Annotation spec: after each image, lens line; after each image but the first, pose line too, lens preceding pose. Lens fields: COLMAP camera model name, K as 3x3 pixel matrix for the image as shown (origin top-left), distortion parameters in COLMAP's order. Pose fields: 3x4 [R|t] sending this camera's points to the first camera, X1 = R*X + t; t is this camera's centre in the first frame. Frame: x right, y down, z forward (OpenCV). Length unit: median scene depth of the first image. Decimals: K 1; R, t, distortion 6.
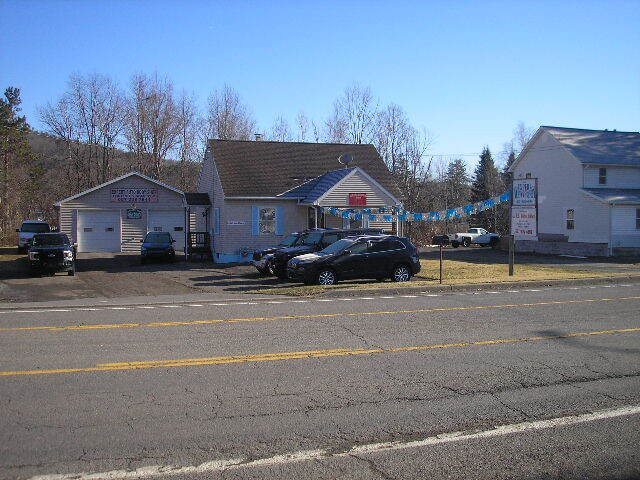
lens RADIAL K [[752.9, 0, 320.0], [0, 752.9, 240.0], [0, 0, 1]] dist [-0.138565, 0.027256]
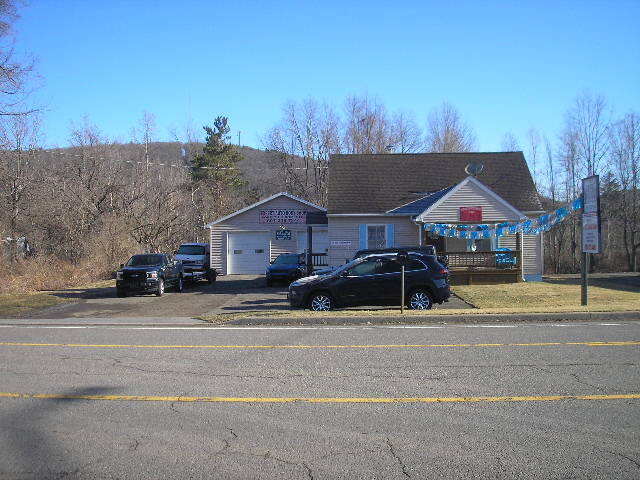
lens RADIAL K [[752.9, 0, 320.0], [0, 752.9, 240.0], [0, 0, 1]] dist [-0.138565, 0.027256]
pose [[0.922853, -0.011991, -0.384966, 0.215485], [-0.000706, 0.999461, -0.032824, 0.004429], [0.385152, 0.030563, 0.922347, 0.131815]]
